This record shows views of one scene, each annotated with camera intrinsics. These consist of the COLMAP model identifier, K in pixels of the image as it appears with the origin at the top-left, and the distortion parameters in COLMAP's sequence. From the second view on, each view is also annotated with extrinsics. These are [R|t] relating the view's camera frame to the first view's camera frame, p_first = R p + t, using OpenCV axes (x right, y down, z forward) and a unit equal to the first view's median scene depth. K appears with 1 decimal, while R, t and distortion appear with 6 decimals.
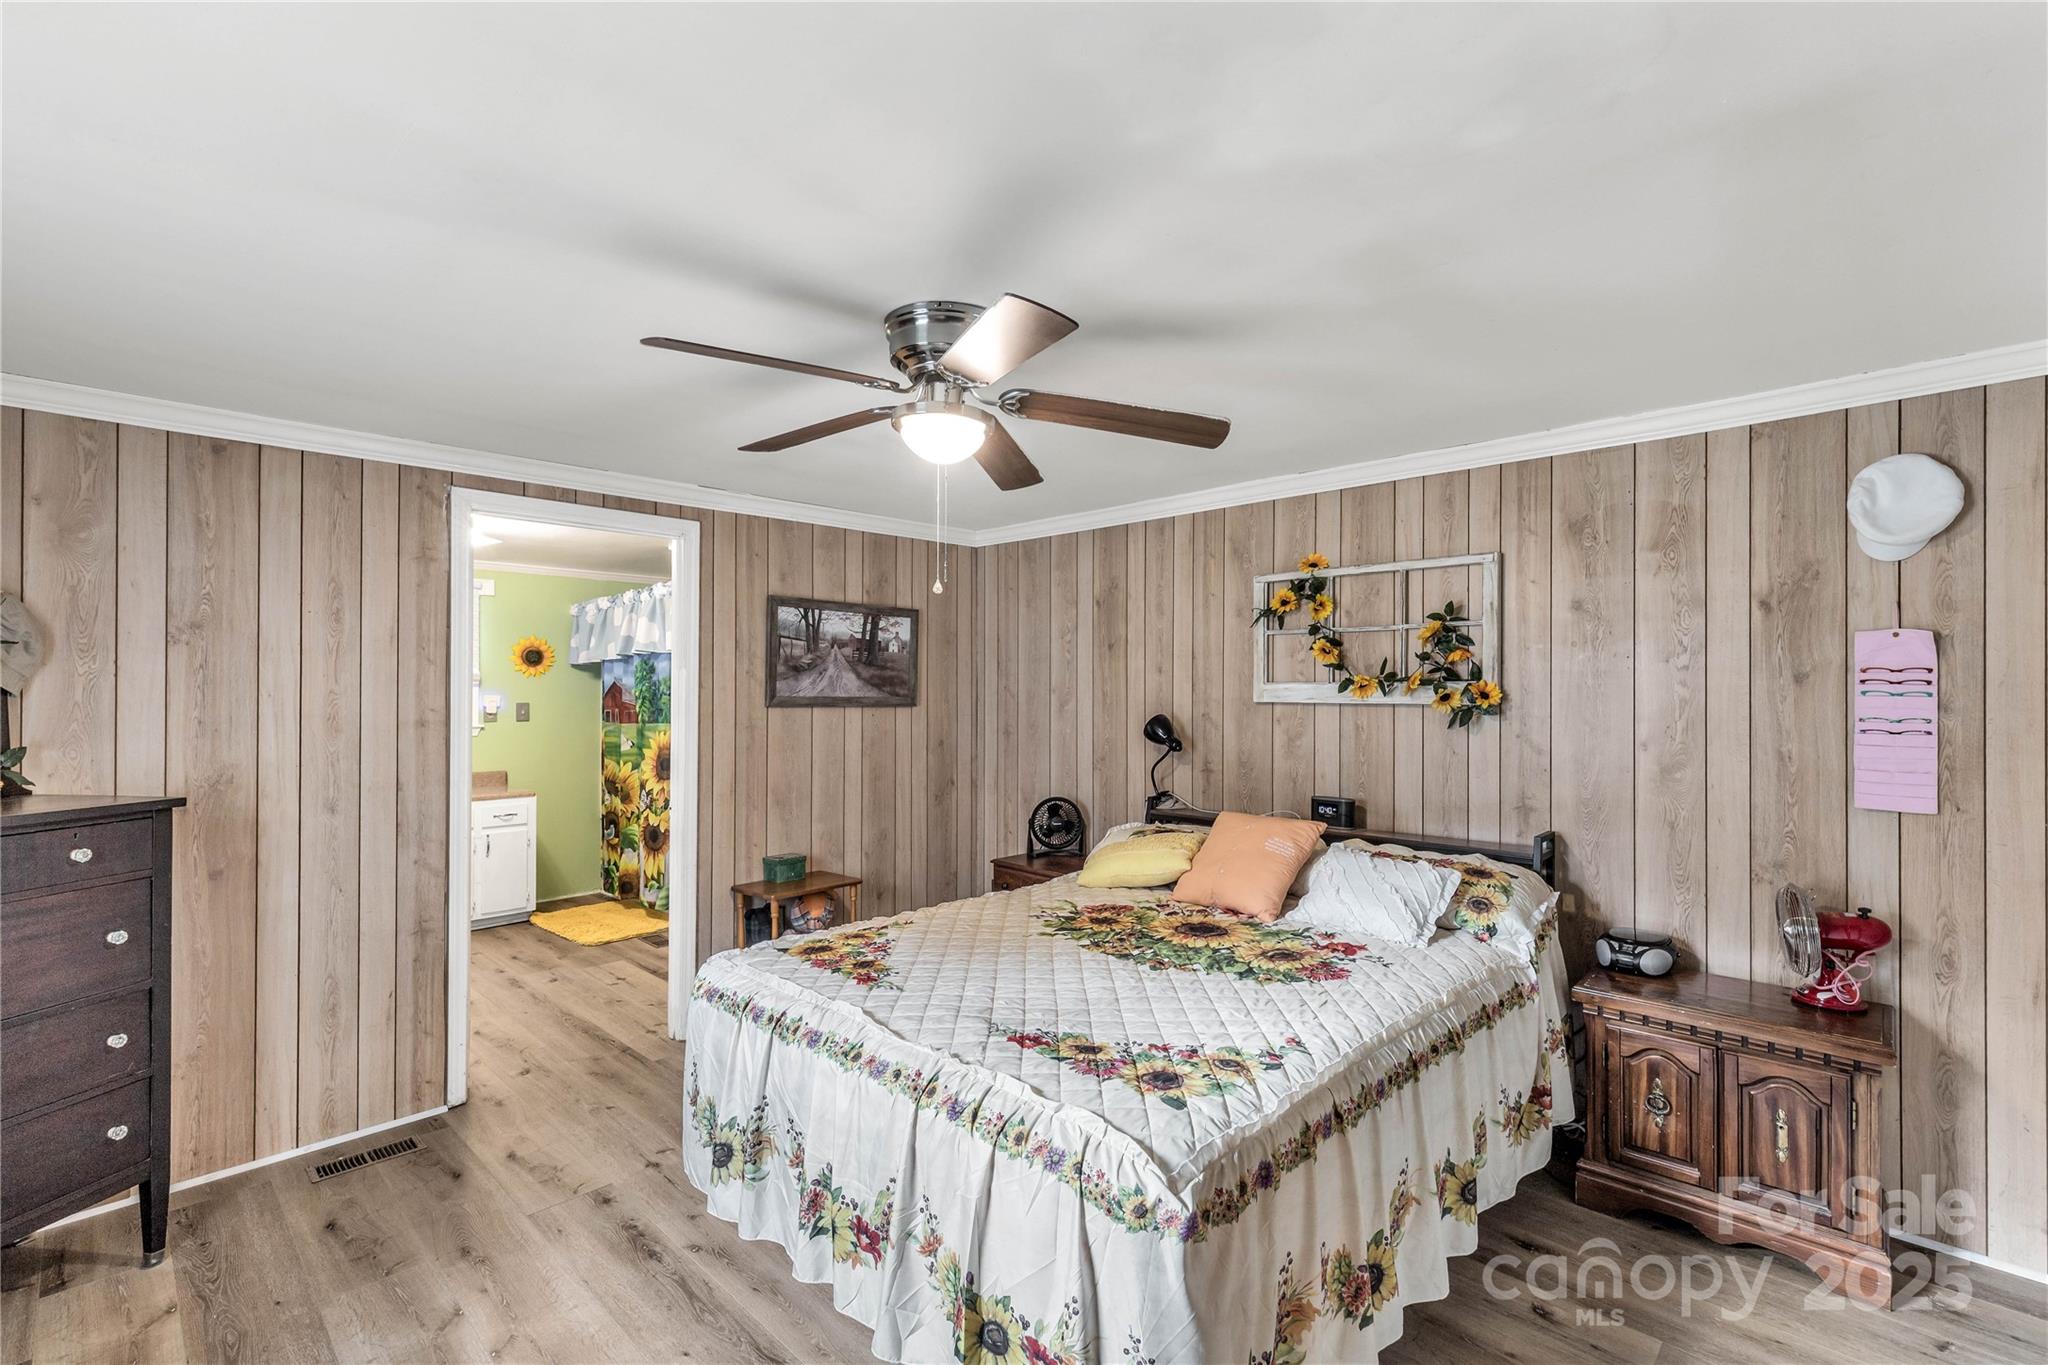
lens RADIAL K [[923.3, 0, 1024.0], [0, 923.3, 682.5], [0, 0, 1]] dist [0.003253, 0.000130]
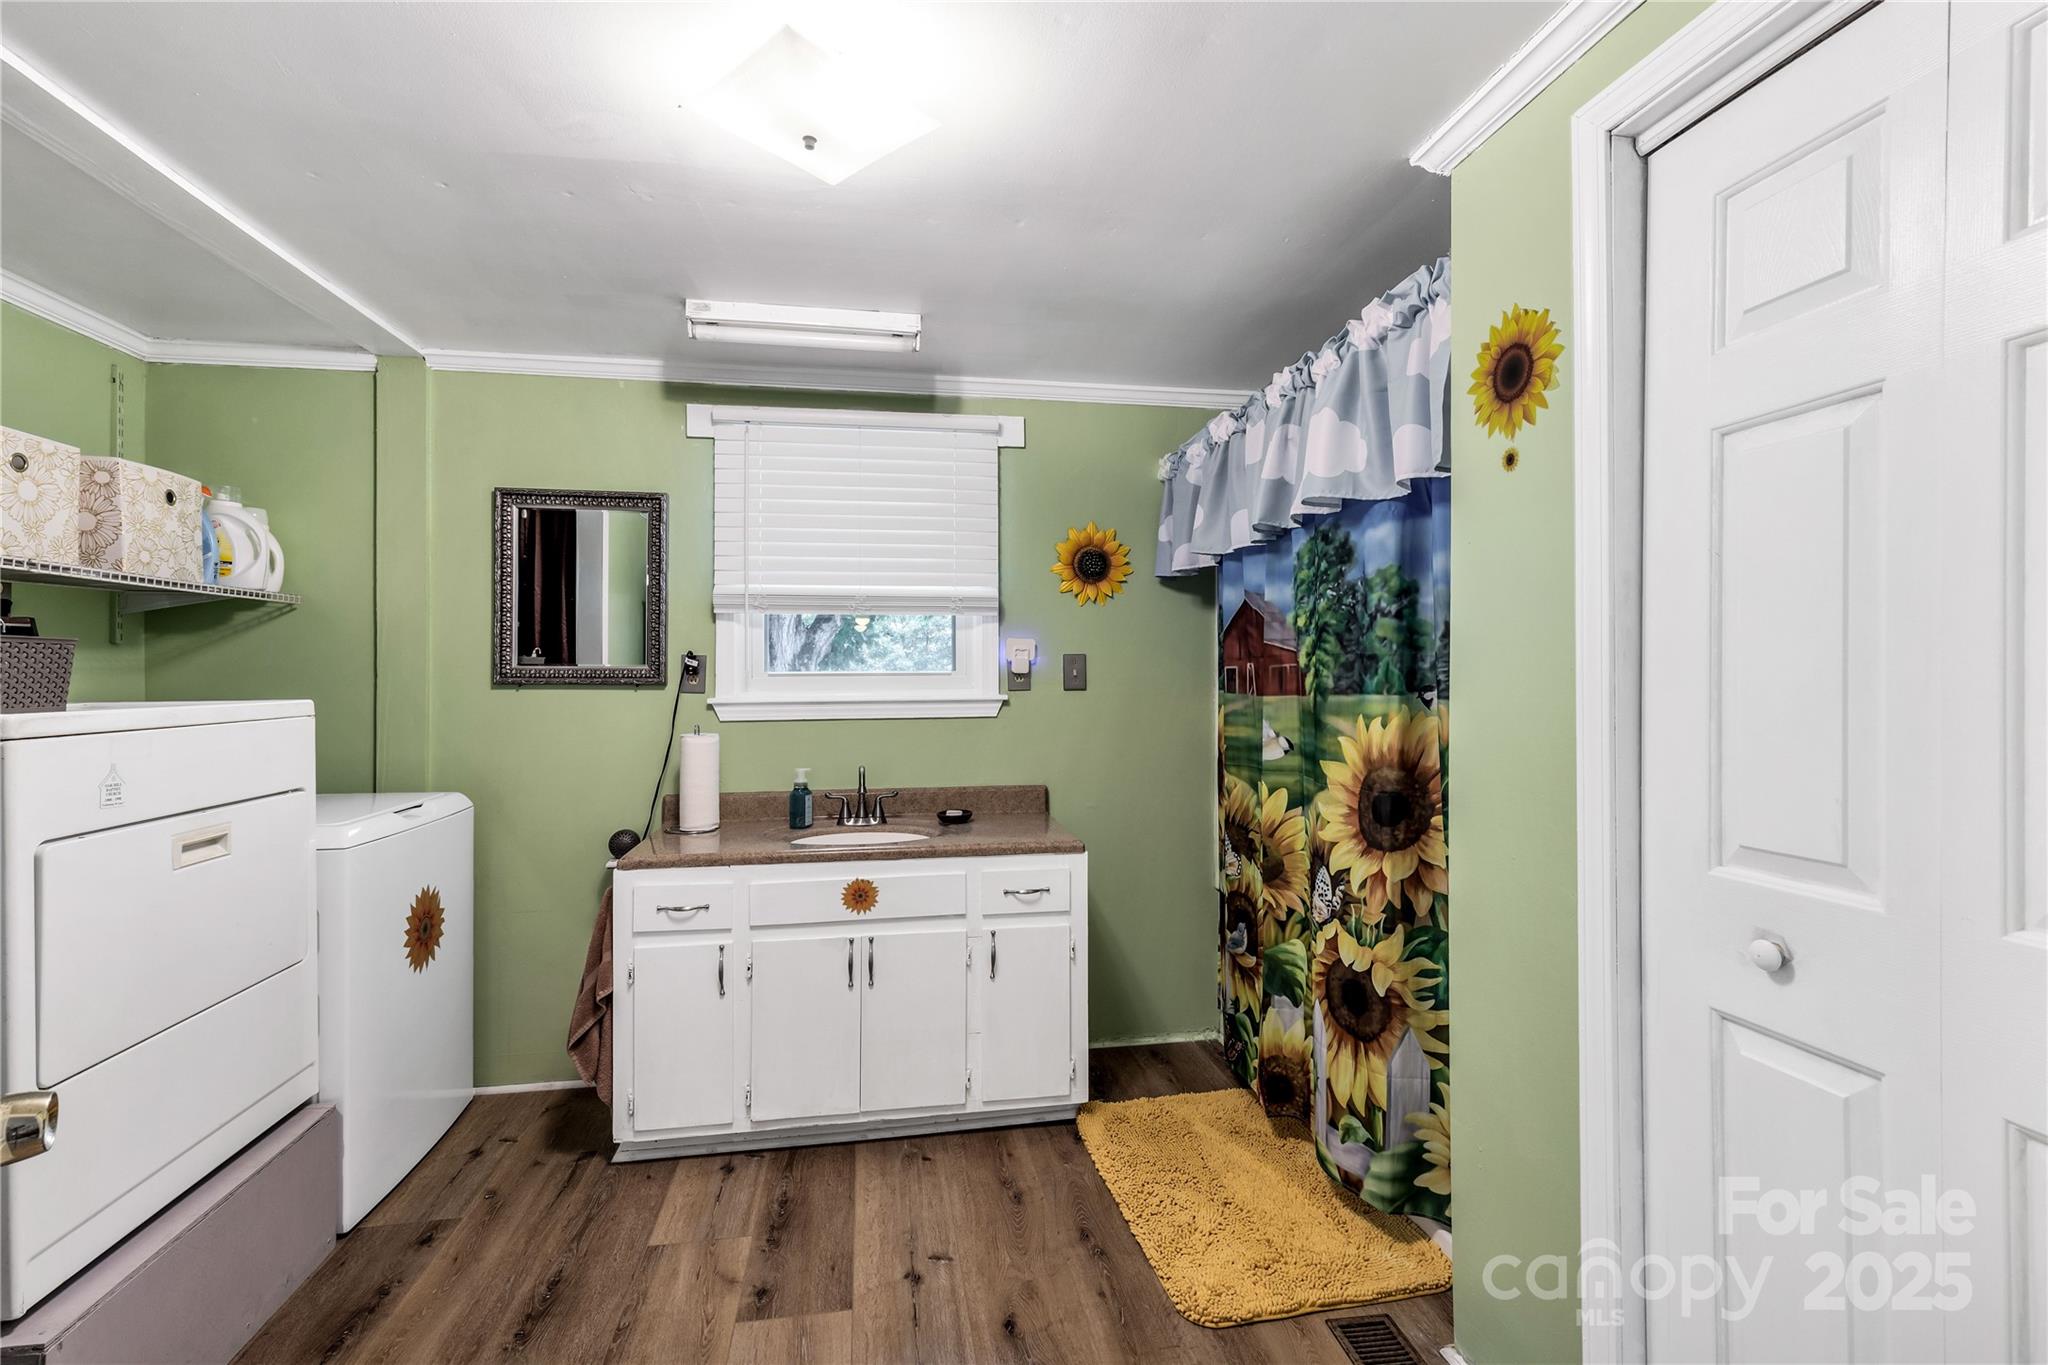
lens RADIAL K [[923.3, 0, 1024.0], [0, 923.3, 682.5], [0, 0, 1]] dist [0.003253, 0.000130]
pose [[0.811242, 0.001023, -0.584710, -0.281163], [0.009183, 0.999853, 0.014490, 0.031643], [0.584639, -0.017124, 0.811113, 0.601145]]
